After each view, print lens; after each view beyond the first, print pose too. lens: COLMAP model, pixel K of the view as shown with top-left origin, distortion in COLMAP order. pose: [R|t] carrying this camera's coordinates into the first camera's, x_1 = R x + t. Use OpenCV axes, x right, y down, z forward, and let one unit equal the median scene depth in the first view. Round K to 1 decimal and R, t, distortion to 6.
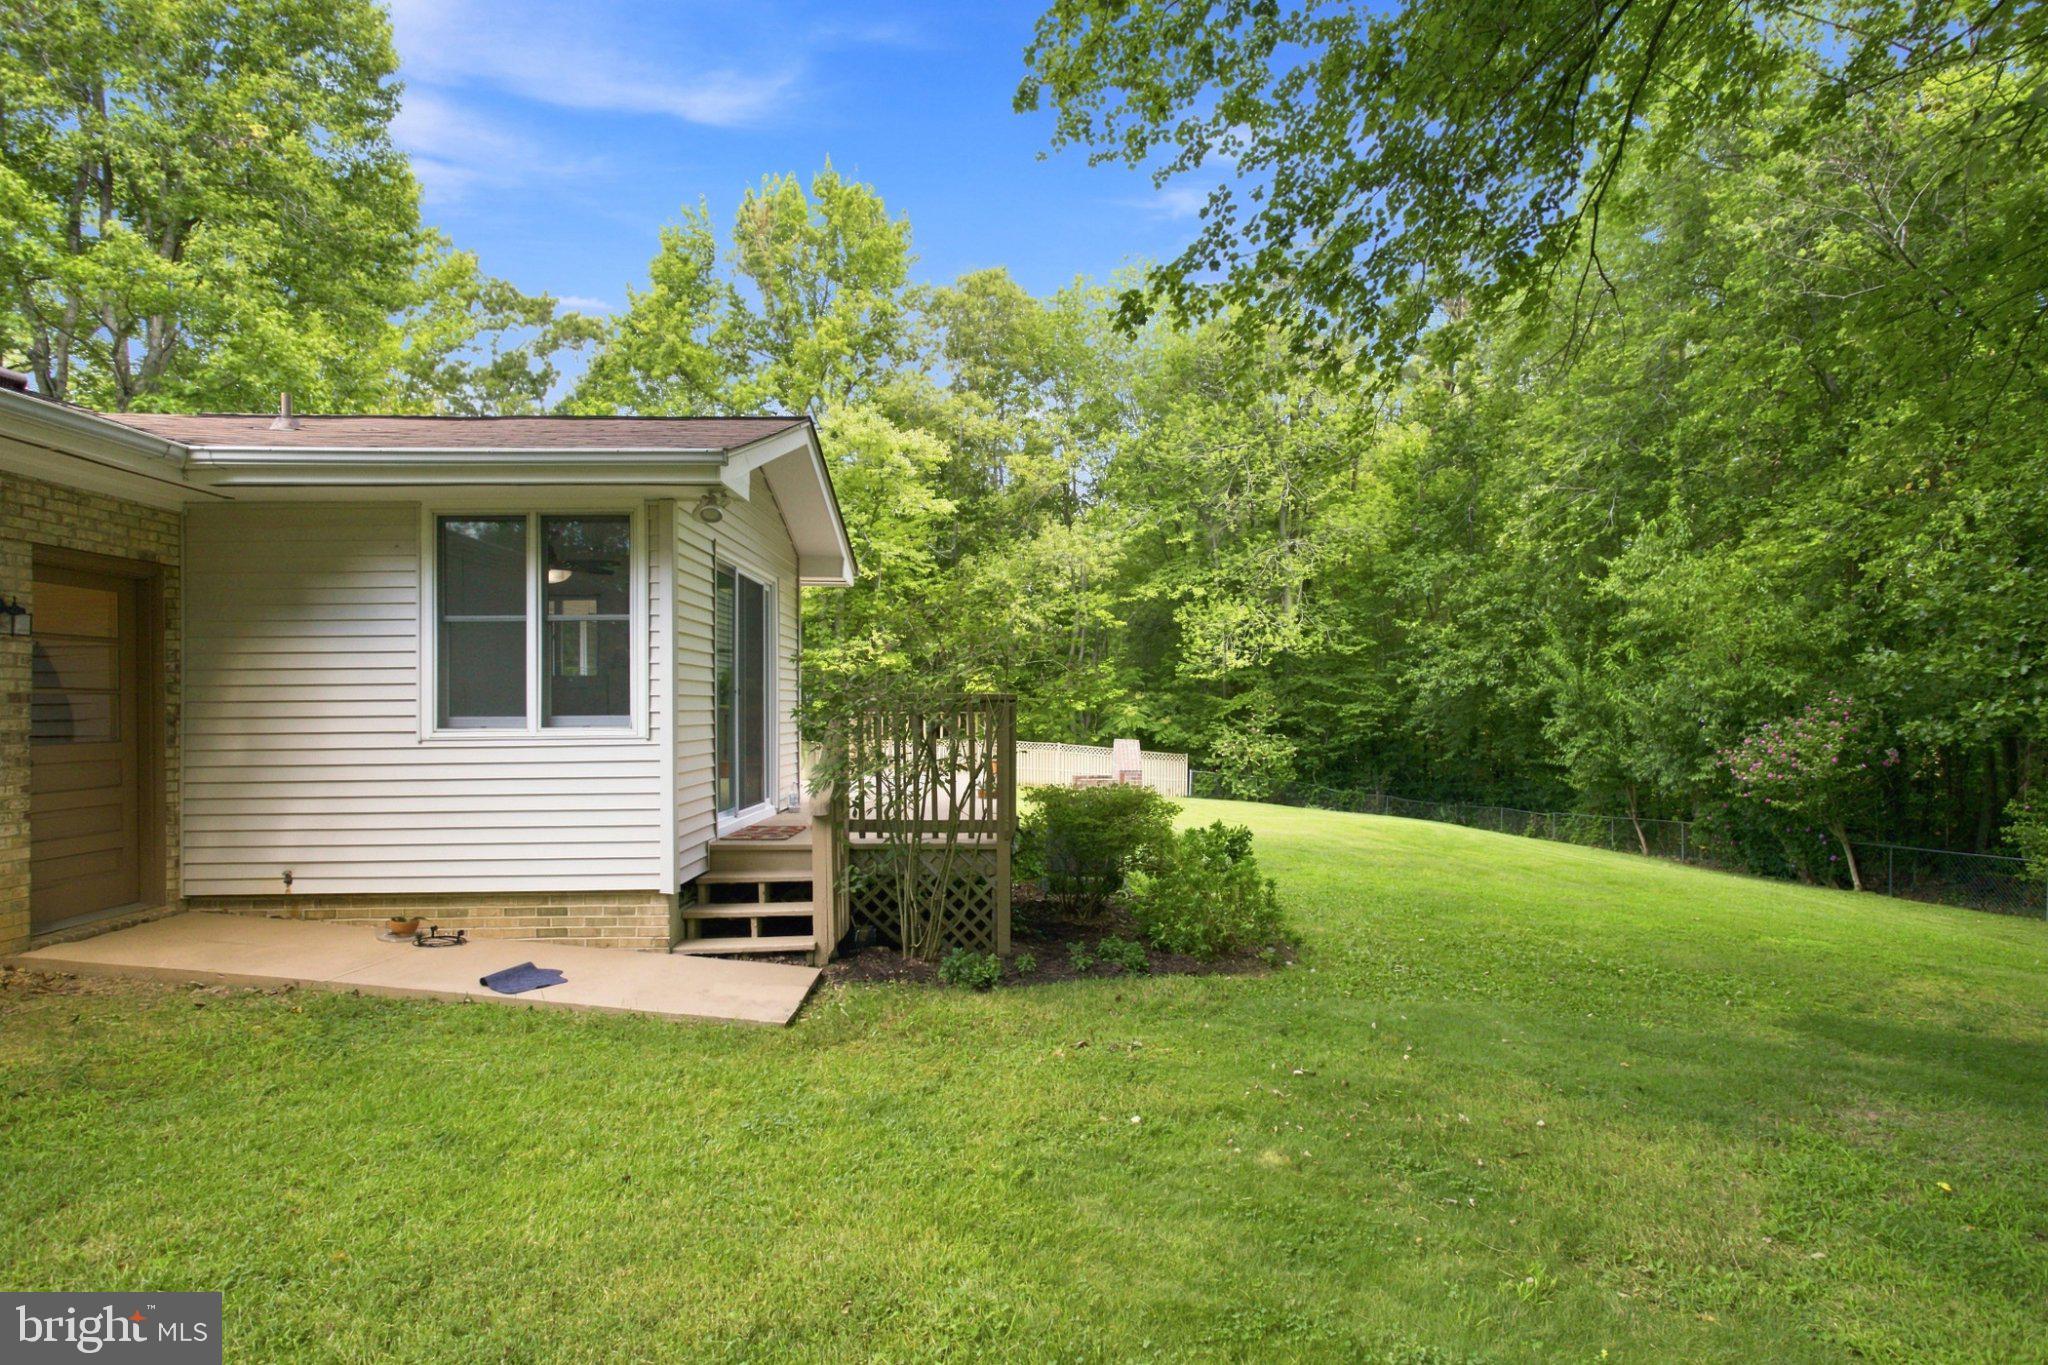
lens RADIAL K [[985.8, 0, 1024.0], [0, 985.8, 682.5], [0, 0, 1]] dist [-0.008625, -0.000190]
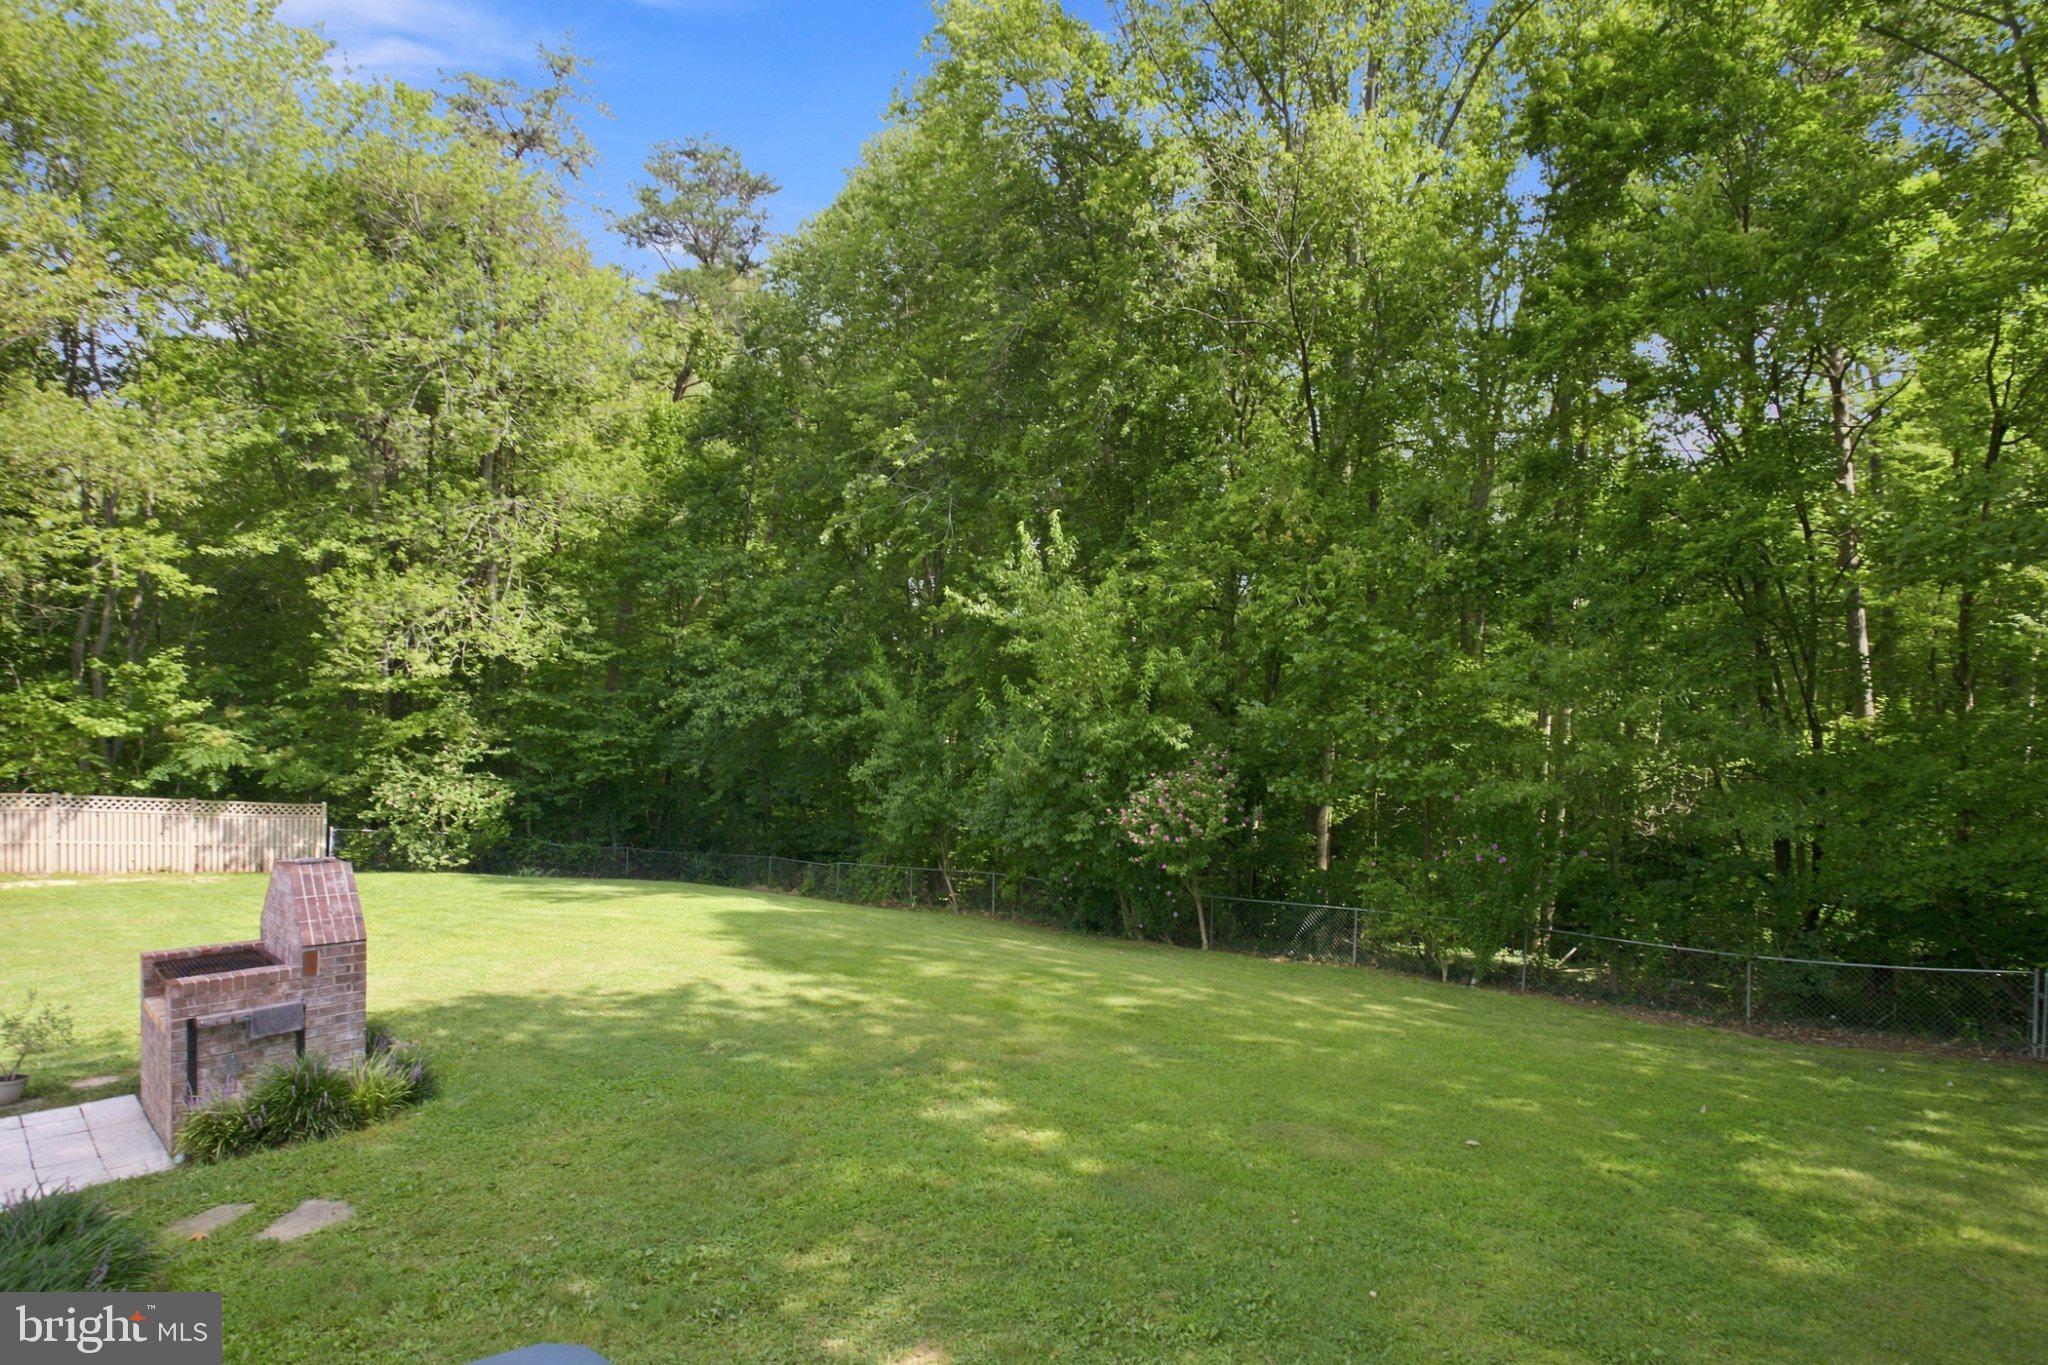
lens RADIAL K [[1040.5, 0, 1020.0], [0, 1040.5, 743.0], [0, 0, 1]] dist [0.002299, 0.001239]
pose [[0.700031, 0.002357, 0.714109, -0.004299], [-0.038859, 0.998639, 0.034797, -0.009785], [-0.713055, -0.052108, 0.699169, 0.215190]]
